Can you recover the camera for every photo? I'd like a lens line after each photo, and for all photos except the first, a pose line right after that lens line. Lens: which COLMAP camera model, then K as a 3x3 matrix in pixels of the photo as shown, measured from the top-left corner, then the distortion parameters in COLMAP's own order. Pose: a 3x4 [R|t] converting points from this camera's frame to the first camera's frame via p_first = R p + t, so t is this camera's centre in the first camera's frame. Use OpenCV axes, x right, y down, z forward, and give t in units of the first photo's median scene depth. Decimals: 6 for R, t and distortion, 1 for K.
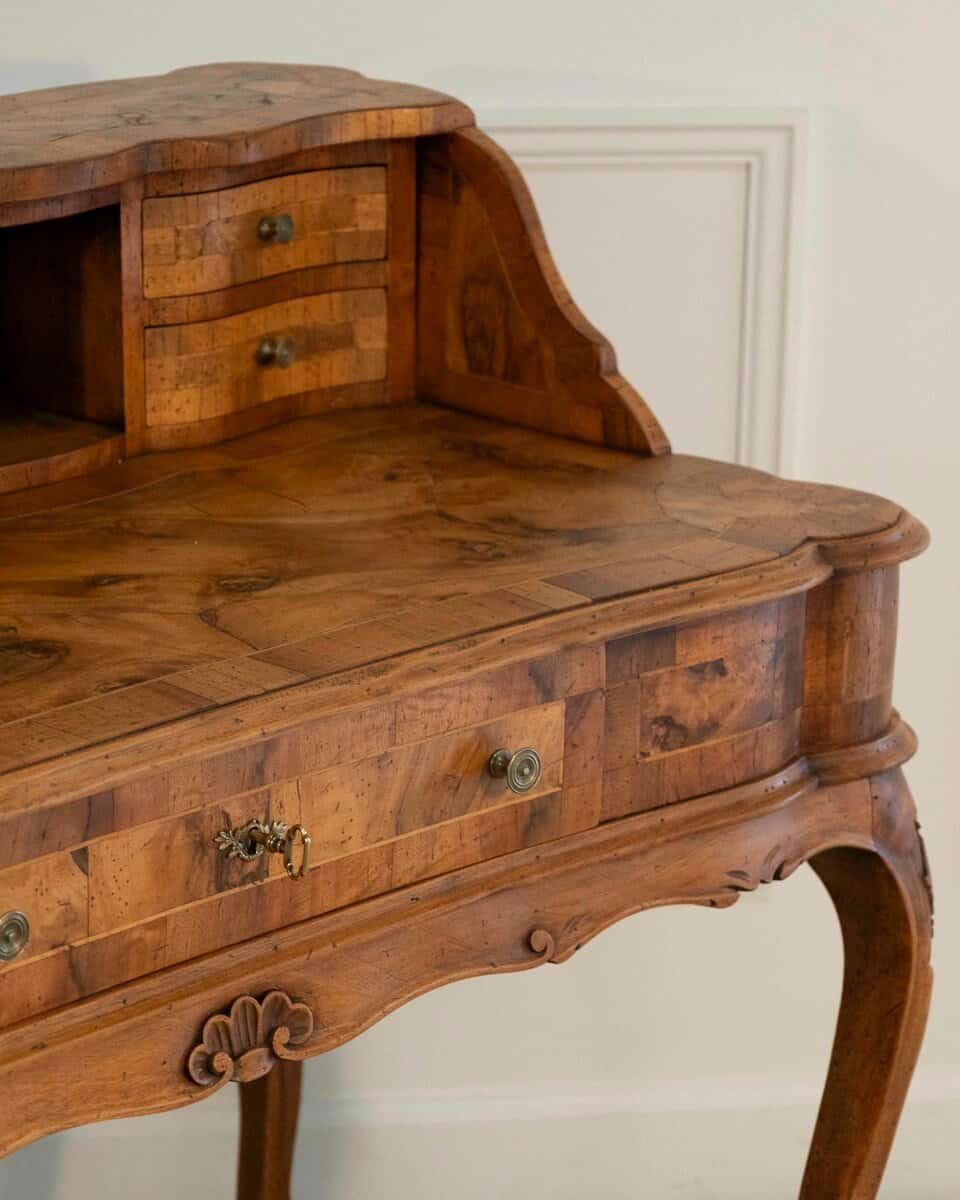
lens RADIAL K [[3789.2, 0, 504.6], [0, 3789.2, 600.3], [0, 0, 1]] dist [0.033837, 0.799389]
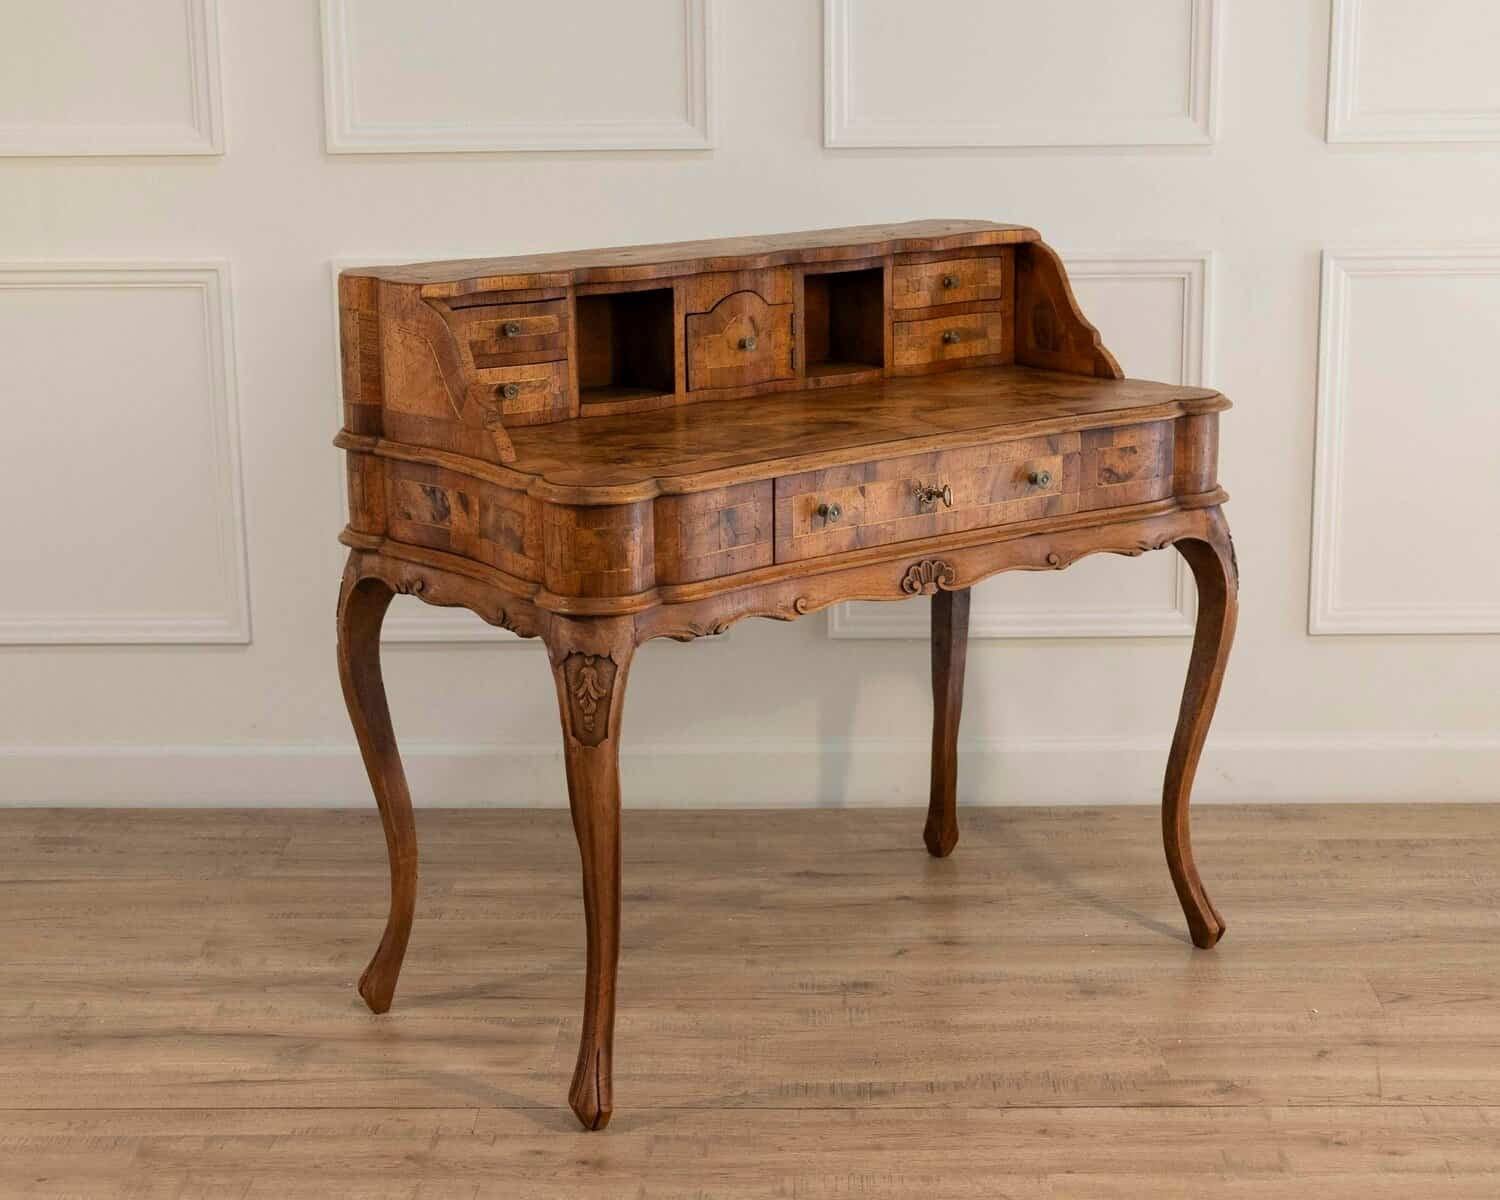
lens RADIAL K [[2661.8, 0, 750.0], [0, 2661.8, 600.0], [0, 0, 1]] dist [0.011415, 0.040632]
pose [[0.987469, 0.008296, -0.157592, 0.081447], [-0.018345, 0.997881, -0.062420, 0.214097], [0.156741, 0.064529, 0.985530, -0.648291]]
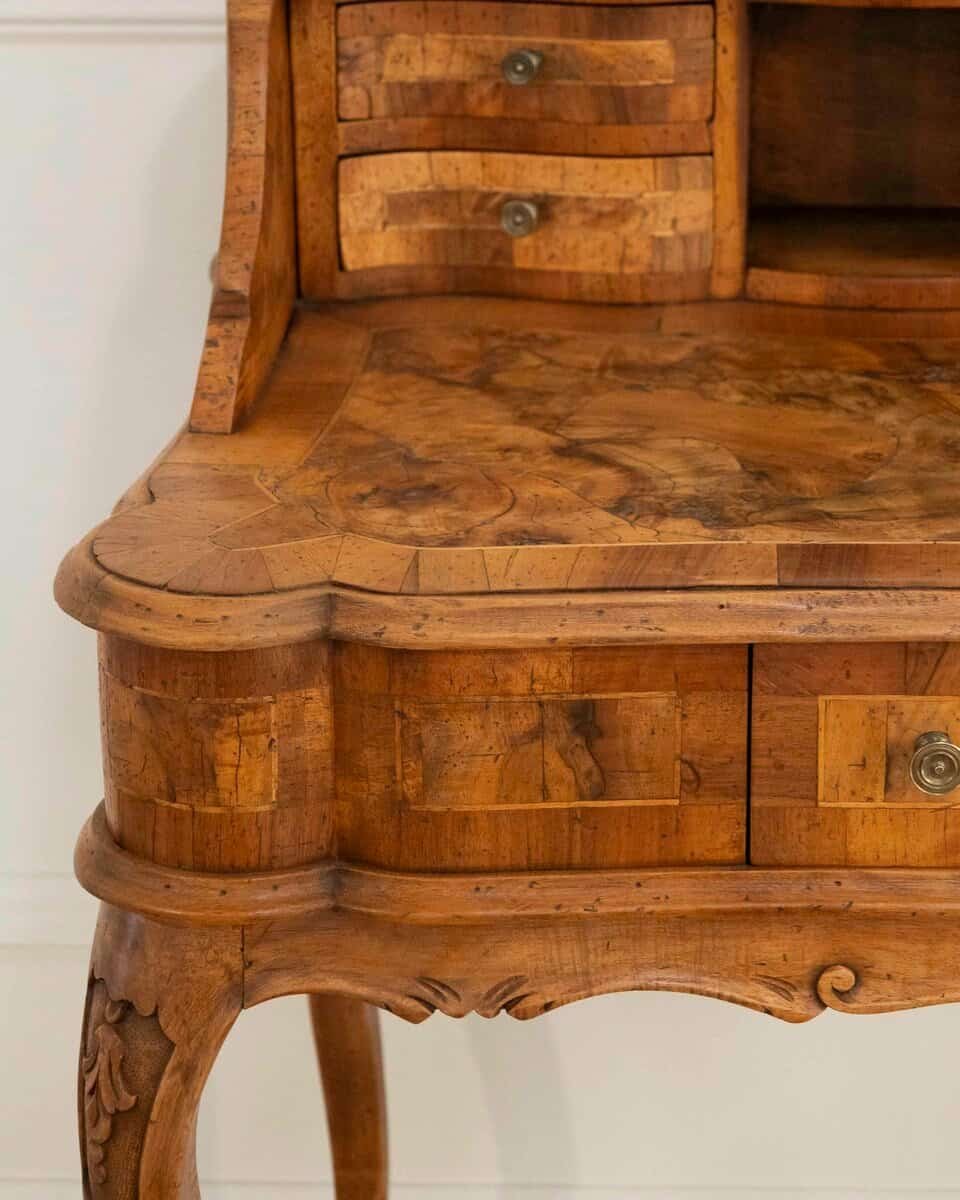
lens RADIAL K [[3788.7, 0, 546.9], [0, 3788.7, 376.3], [0, 0, 1]] dist [0.078090, -0.246557]
pose [[0.644888, 0.224195, -0.730654, 0.366270], [-0.204550, 0.971762, 0.117637, -0.072588], [0.736396, 0.073592, 0.672537, 0.259379]]
